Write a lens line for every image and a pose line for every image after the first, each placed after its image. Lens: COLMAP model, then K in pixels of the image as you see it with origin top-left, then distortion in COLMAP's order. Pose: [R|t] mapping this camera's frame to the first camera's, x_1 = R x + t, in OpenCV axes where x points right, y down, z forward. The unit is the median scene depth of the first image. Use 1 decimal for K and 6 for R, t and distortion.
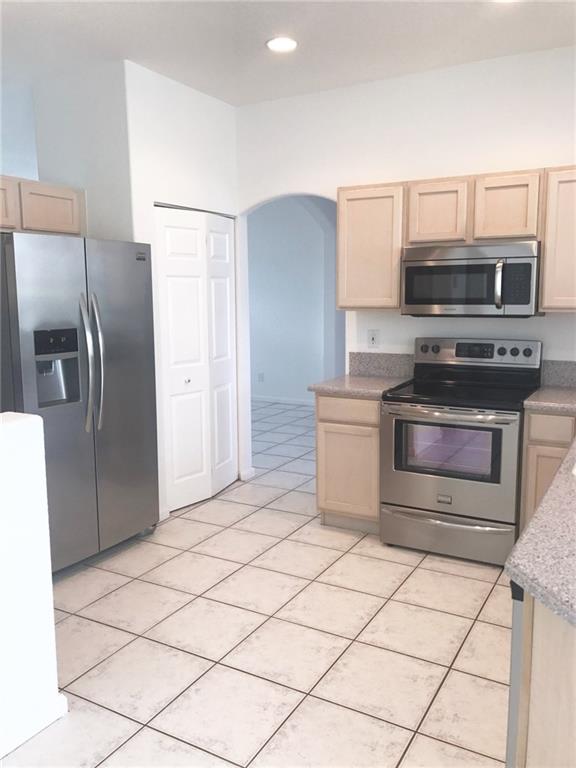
lens RADIAL K [[631.1, 0, 295.7], [0, 631.1, 384.0], [0, 0, 1]] dist [0.041481, -0.081722]
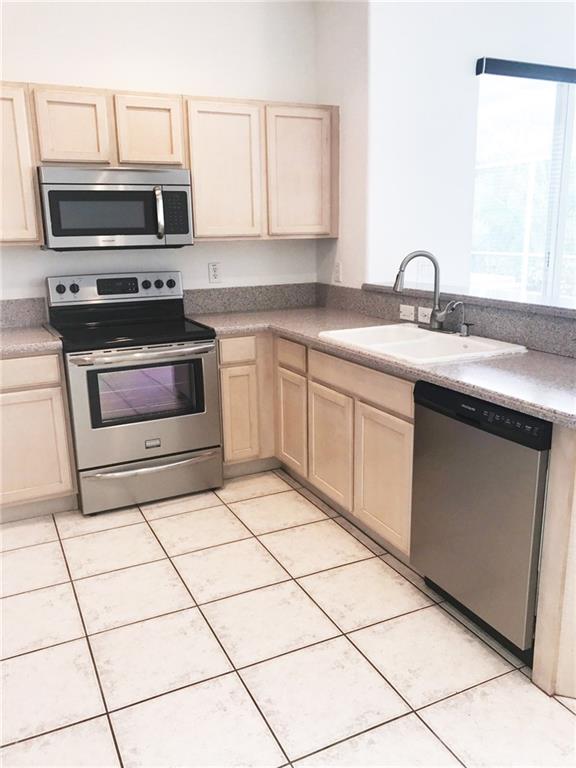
lens RADIAL K [[631.1, 0, 295.7], [0, 631.1, 384.0], [0, 0, 1]] dist [0.041481, -0.081722]
pose [[0.563330, -0.199076, 0.801891, -0.371510], [0.130543, 0.979794, 0.151535, -0.020169], [-0.815854, 0.019317, 0.577935, 0.264757]]
